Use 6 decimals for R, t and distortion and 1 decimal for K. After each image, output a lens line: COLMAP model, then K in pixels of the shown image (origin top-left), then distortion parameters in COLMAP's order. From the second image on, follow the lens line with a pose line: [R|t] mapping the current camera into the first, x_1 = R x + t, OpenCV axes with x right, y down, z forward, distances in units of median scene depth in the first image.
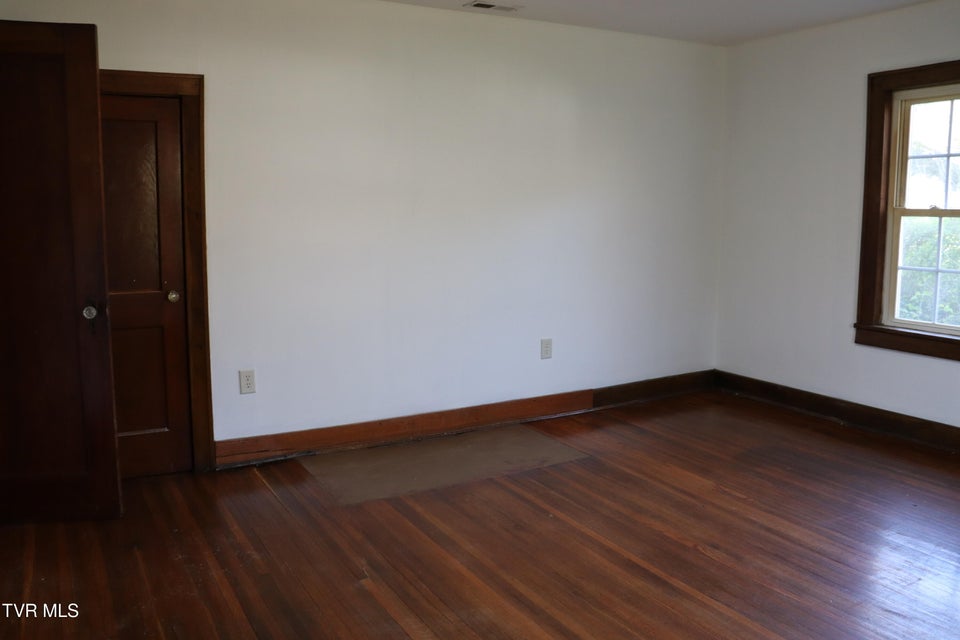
lens RADIAL K [[790.7, 0, 480.0], [0, 790.7, 320.0], [0, 0, 1]] dist [-0.184716, 0.174890]
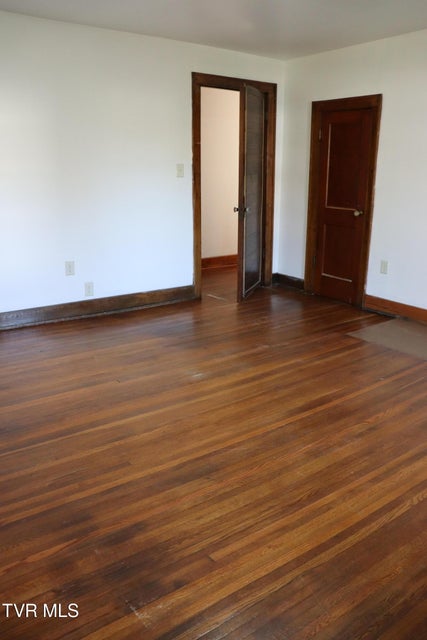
lens RADIAL K [[527.1, 0, 213.5], [0, 527.1, 320.0], [0, 0, 1]] dist [-0.184716, 0.174890]
pose [[0.108410, 0.279439, -0.954024, 1.049046], [-0.147257, 0.953607, 0.262583, -0.074632], [0.983139, 0.112020, 0.144530, 0.574493]]
